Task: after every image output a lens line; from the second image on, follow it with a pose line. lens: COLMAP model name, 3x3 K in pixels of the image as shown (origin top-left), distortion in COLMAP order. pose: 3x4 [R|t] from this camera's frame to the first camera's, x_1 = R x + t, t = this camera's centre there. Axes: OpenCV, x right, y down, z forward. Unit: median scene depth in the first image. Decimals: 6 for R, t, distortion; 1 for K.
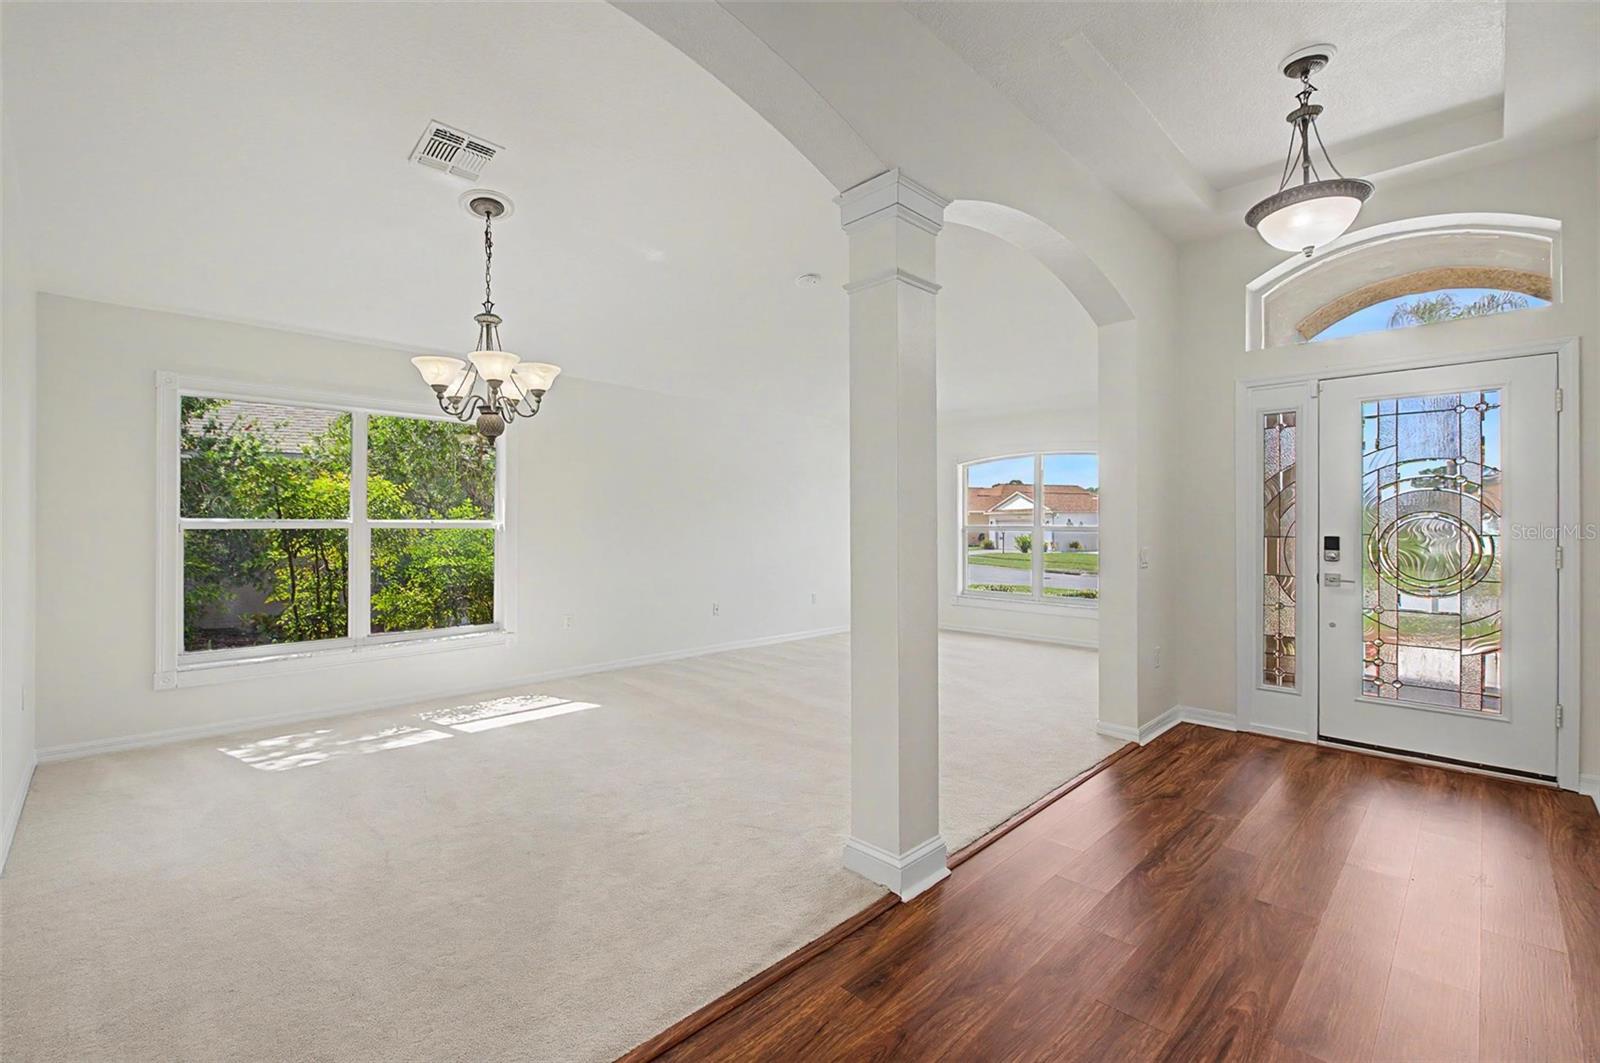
lens RADIAL K [[705.8, 0, 794.1], [0, 705.8, 528.0], [0, 0, 1]] dist [-0.000953, -0.000580]
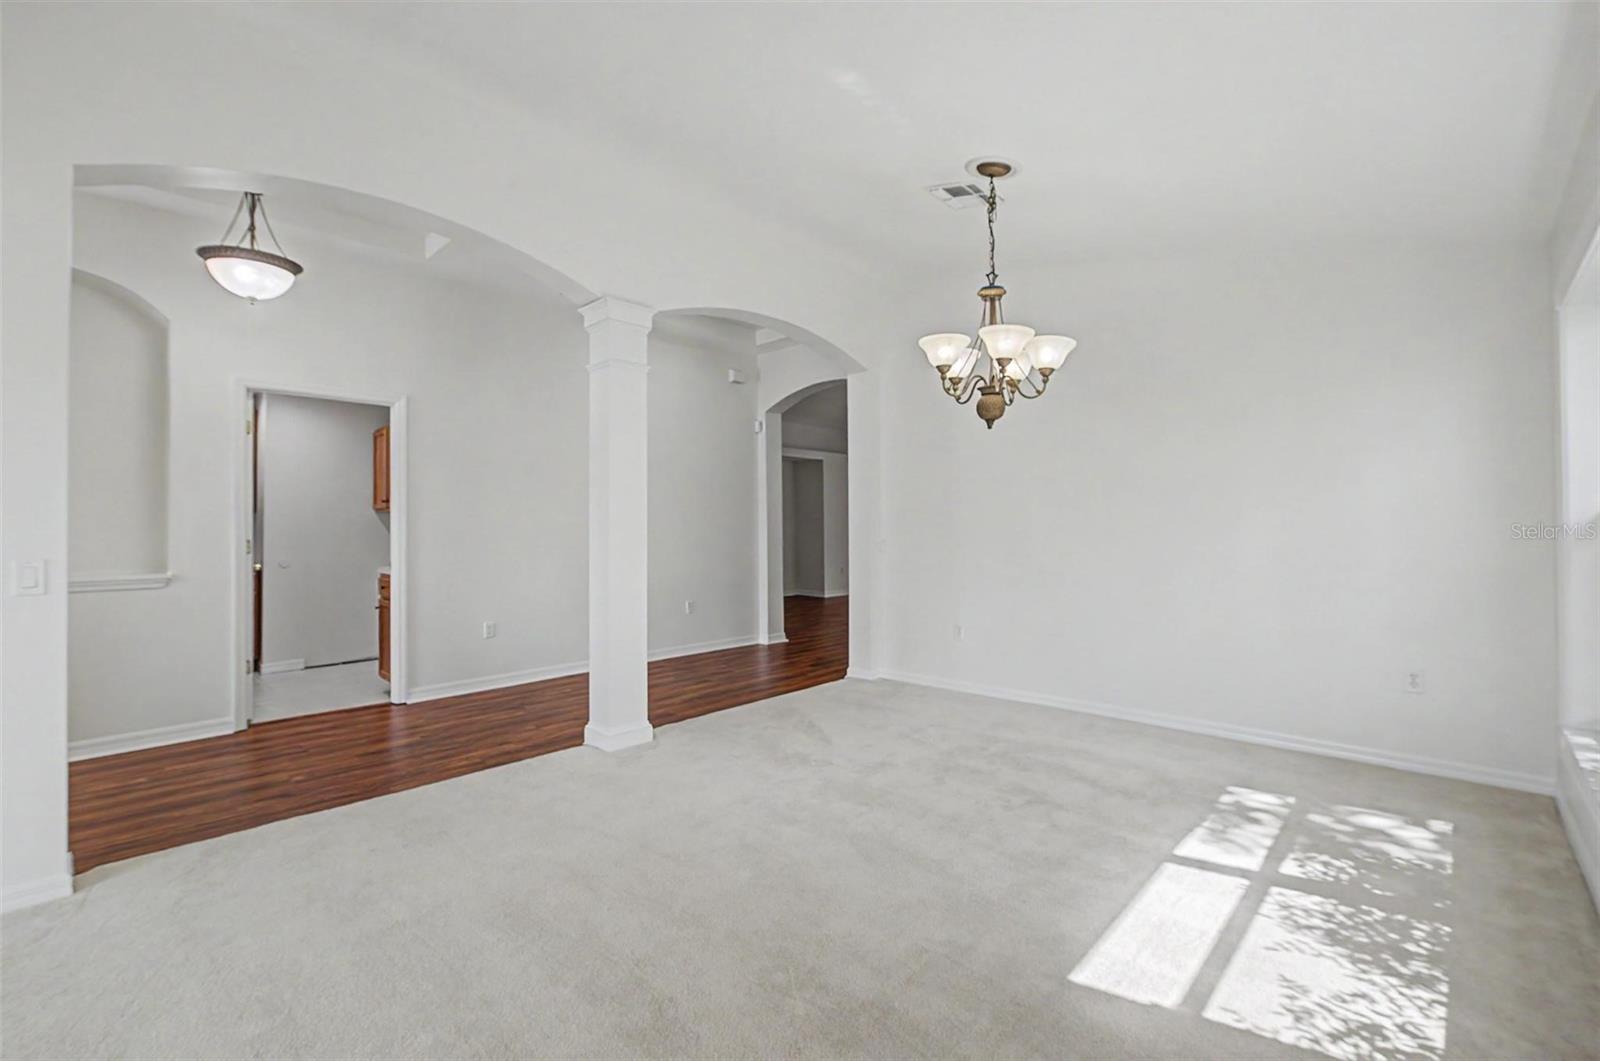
lens RADIAL K [[705.8, 0, 794.1], [0, 705.8, 527.0], [0, 0, 1]] dist [-0.000953, -0.000580]
pose [[-0.999626, 0.004113, -0.027023, -0.106087], [0.004269, 0.999975, -0.005688, 0.008879], [0.026999, -0.005801, -0.999619, 1.284324]]
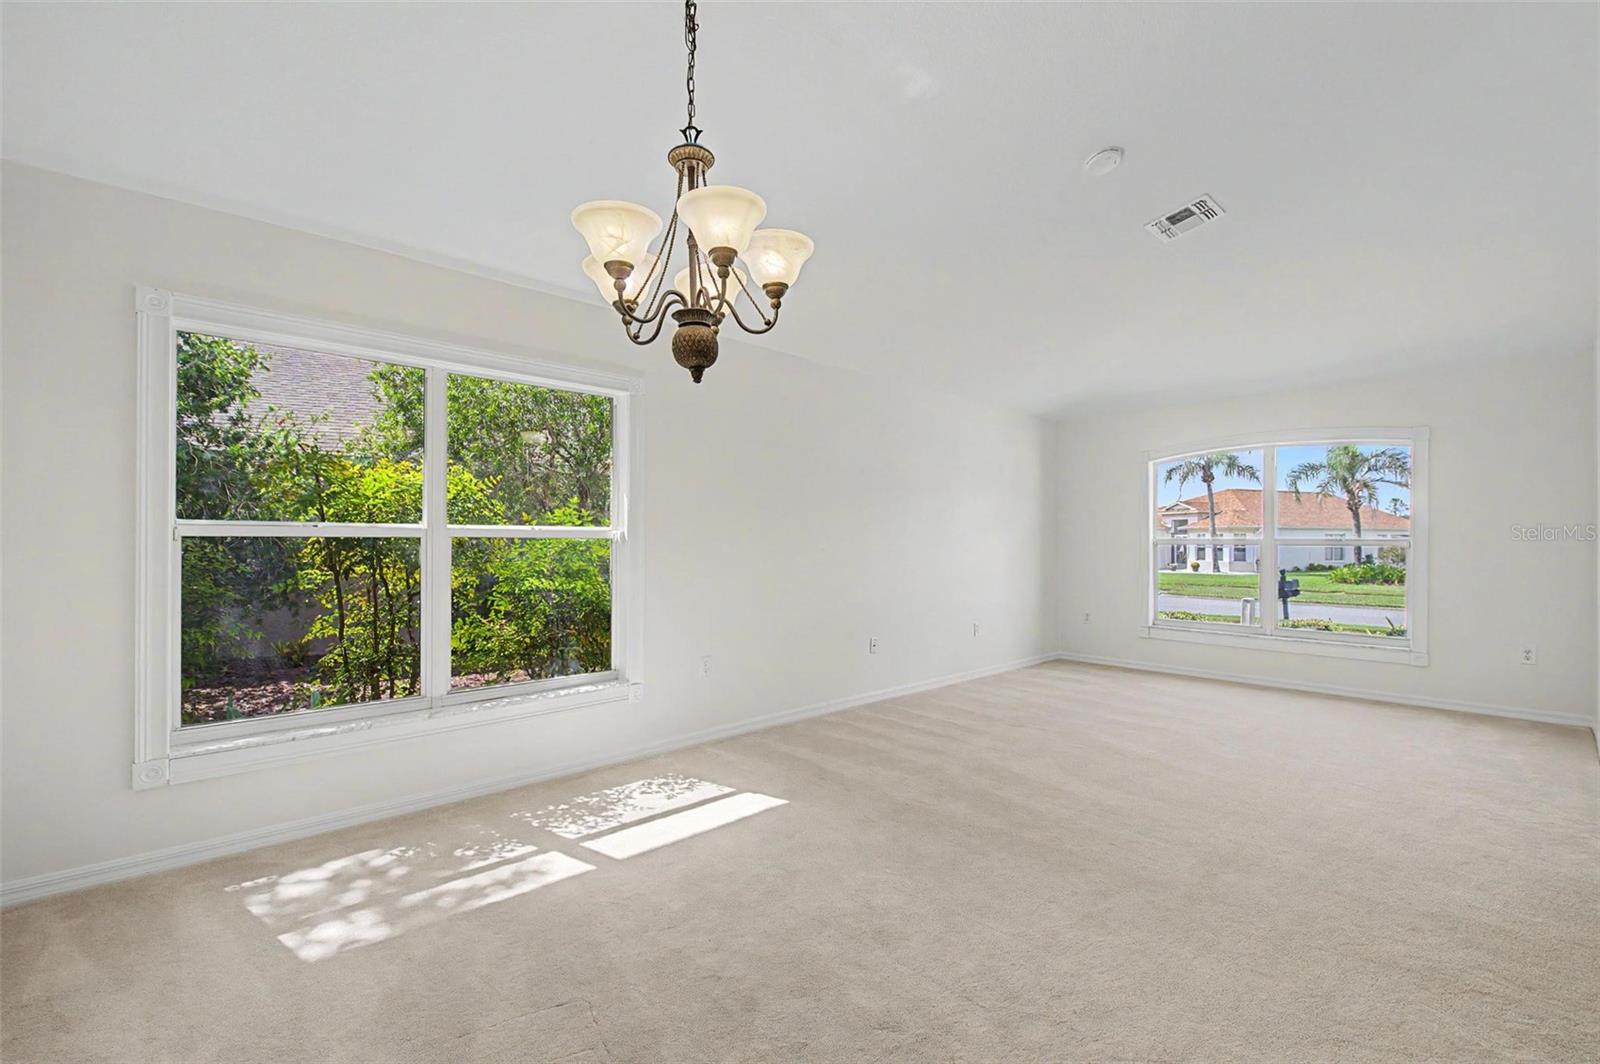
lens RADIAL K [[720.5, 0, 795.7], [0, 720.5, 545.7], [0, 0, 1]] dist [0.000791, 0.000299]
pose [[0.999119, 0.000138, -0.041970, -0.222270], [-0.000072, 0.999999, 0.001596, 0.007525], [0.041970, -0.001591, 0.999118, 0.293527]]
